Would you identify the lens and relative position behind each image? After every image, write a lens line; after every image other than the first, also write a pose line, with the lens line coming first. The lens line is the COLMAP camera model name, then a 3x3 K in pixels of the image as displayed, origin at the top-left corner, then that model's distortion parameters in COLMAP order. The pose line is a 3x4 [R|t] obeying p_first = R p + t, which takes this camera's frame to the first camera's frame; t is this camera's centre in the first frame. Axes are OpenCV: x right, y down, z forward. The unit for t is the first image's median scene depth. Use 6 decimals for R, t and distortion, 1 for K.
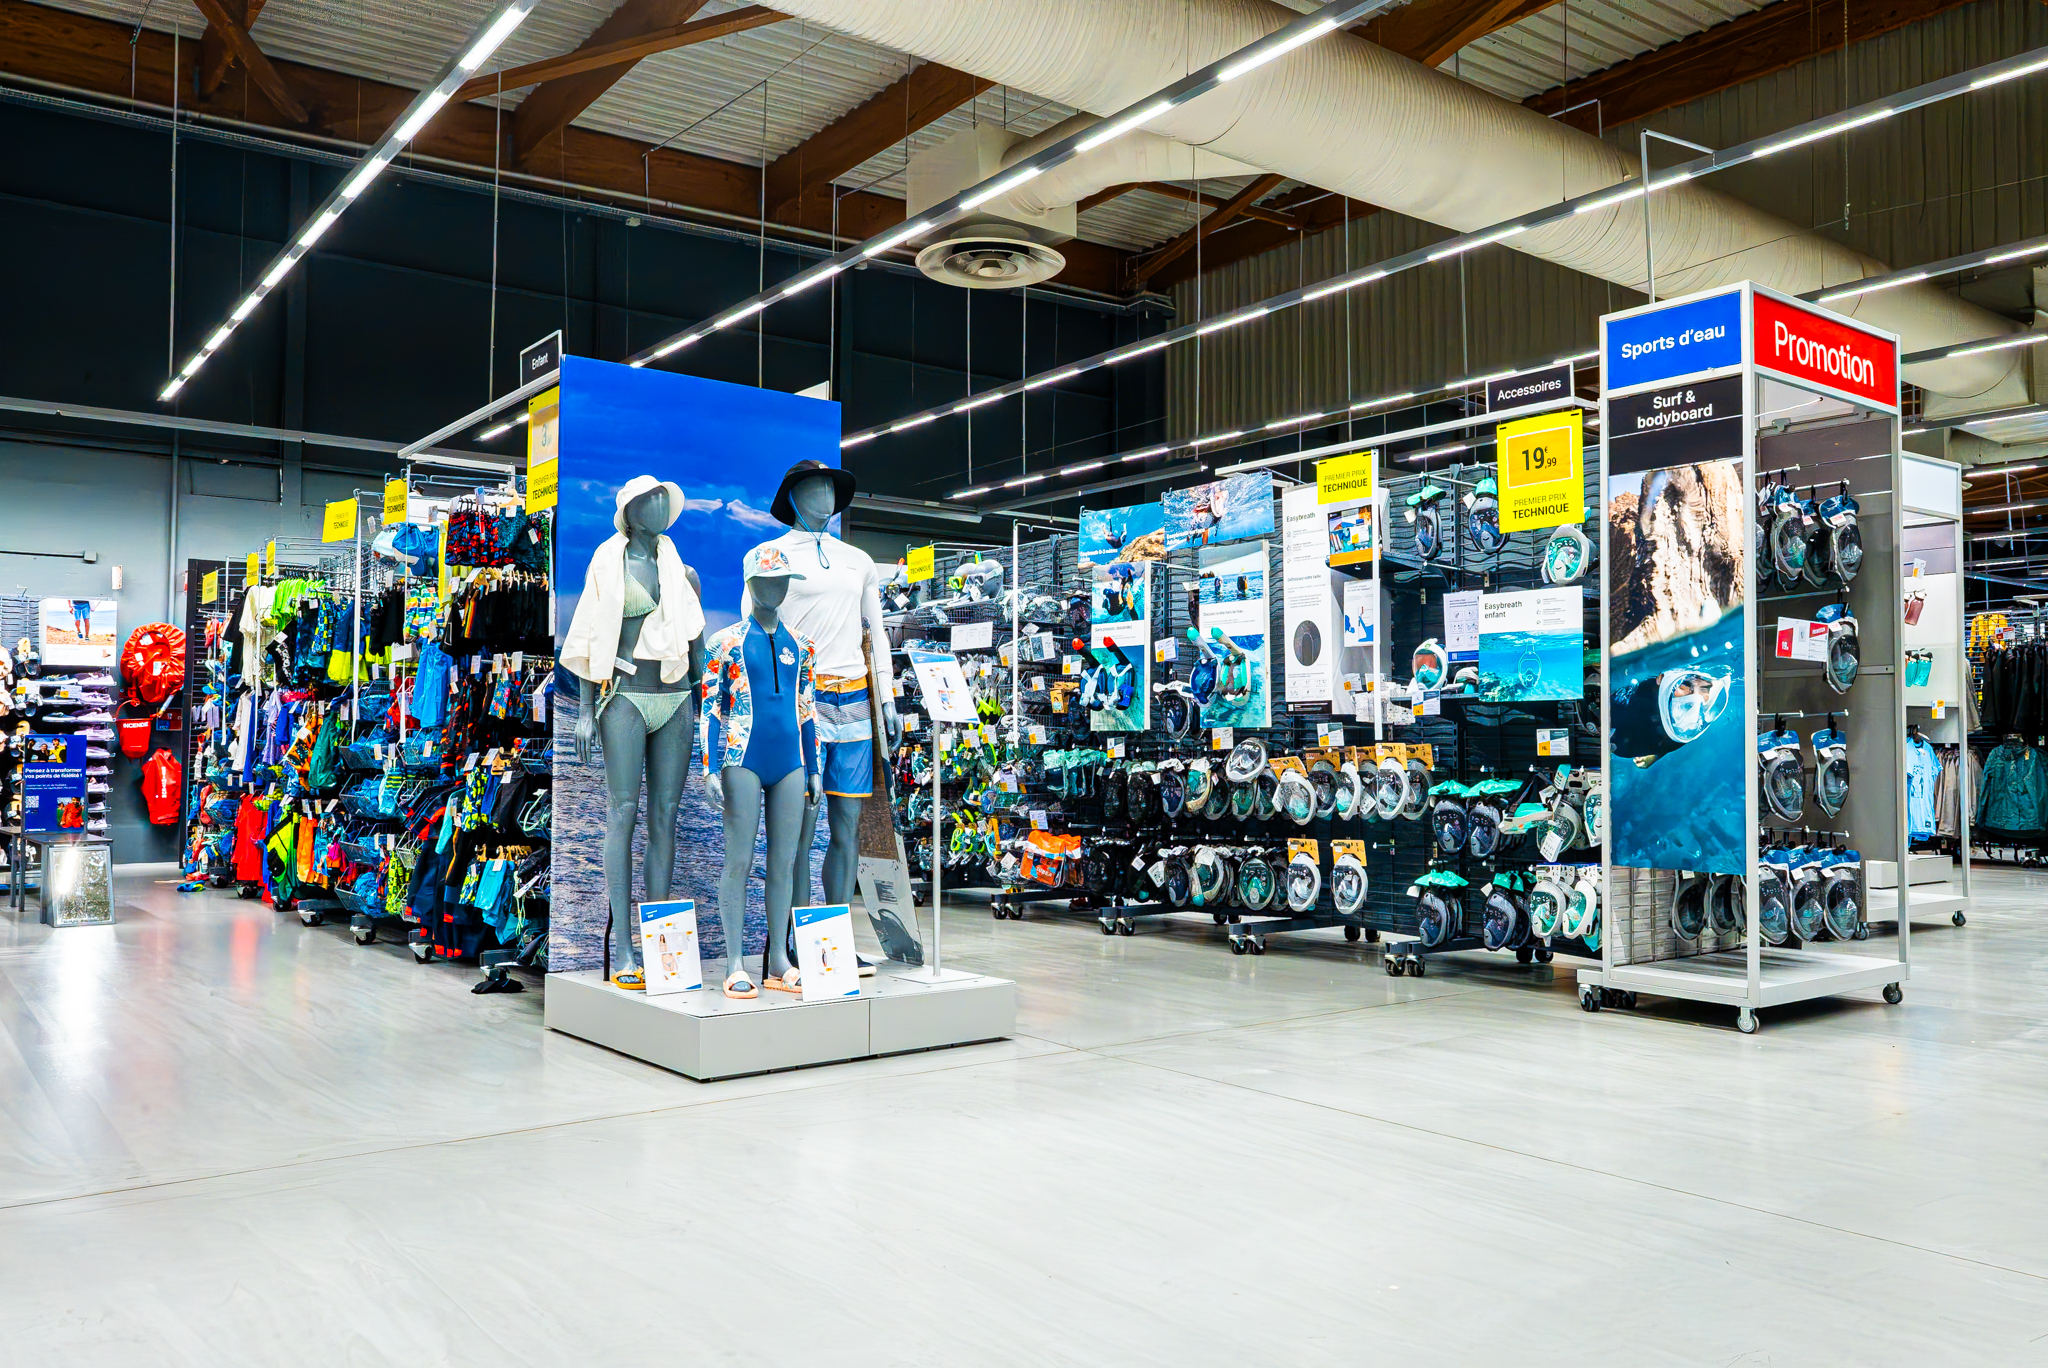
lens RADIAL K [[1569.8, 0, 1005.1], [0, 1569.8, 683.1], [0, 0, 1]] dist [-0.002310, 0.003755]
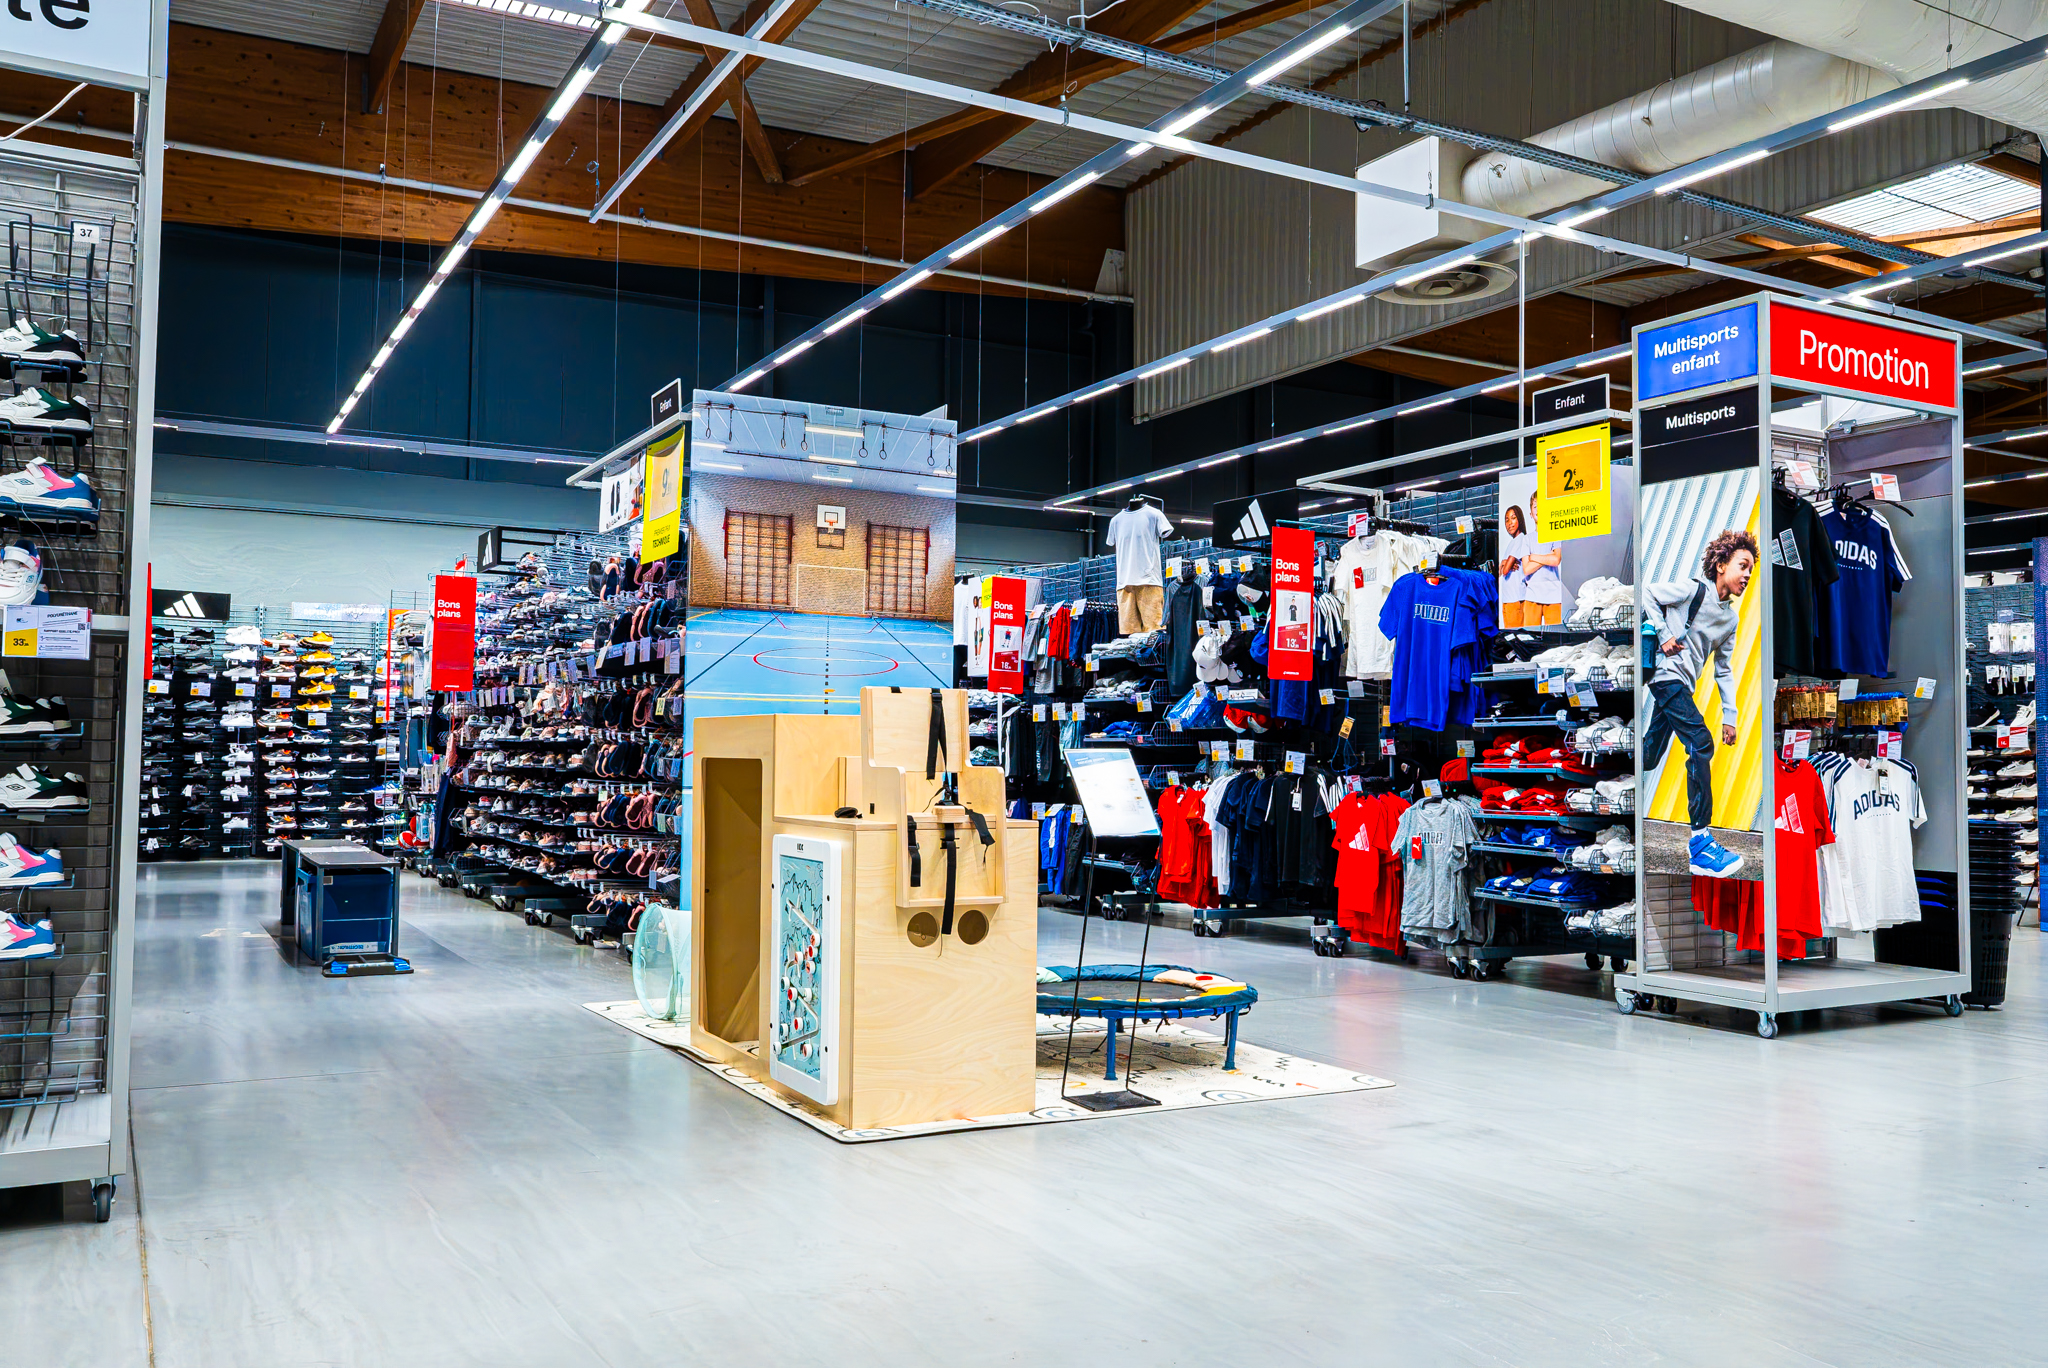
lens RADIAL K [[1734.2, 0, 982.8], [0, 1734.2, 692.7], [0, 0, 1]] dist [-0.009299, -0.023751]
pose [[0.988355, -0.001027, -0.152161, 0.139410], [0.002223, 0.999968, 0.007690, -0.008786], [0.152148, -0.007938, 0.988326, -0.168421]]
